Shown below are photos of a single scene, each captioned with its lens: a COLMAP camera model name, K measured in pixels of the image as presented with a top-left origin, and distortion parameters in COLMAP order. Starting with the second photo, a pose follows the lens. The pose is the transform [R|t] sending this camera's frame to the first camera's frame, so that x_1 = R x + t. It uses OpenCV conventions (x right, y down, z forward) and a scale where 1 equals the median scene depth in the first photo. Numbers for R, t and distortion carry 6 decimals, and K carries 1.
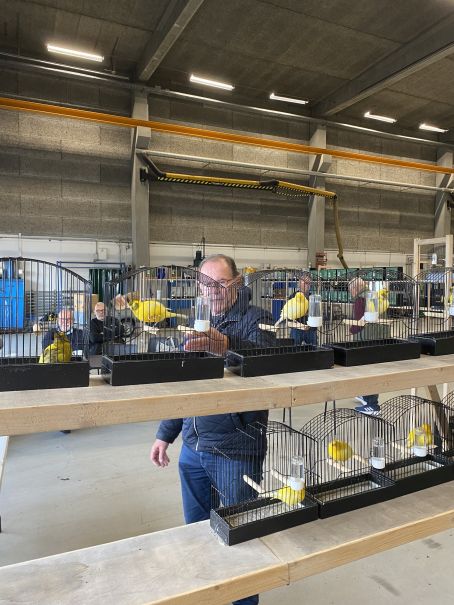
lens RADIAL K [[460.2, 0, 227.0], [0, 460.2, 302.5], [0, 0, 1]] dist [0.002113, -0.005677]
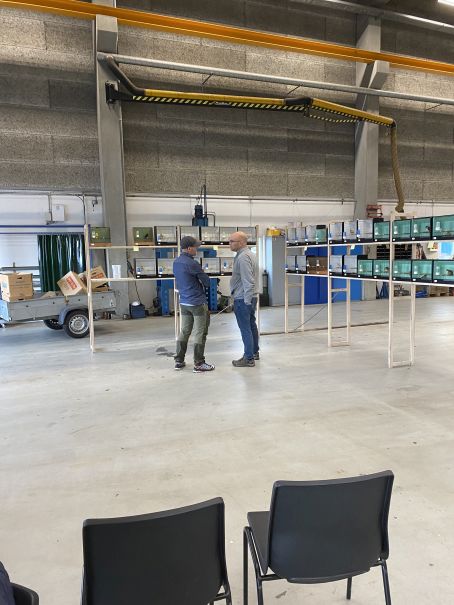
lens RADIAL K [[458.5, 0, 235.8], [0, 458.5, 303.2], [0, 0, 1]] dist [0.002337, -0.001457]
pose [[0.998159, -0.018634, -0.057724, 0.029597], [0.022608, 0.997361, 0.068988, -0.010016], [0.056286, -0.070166, 0.995946, 0.274080]]
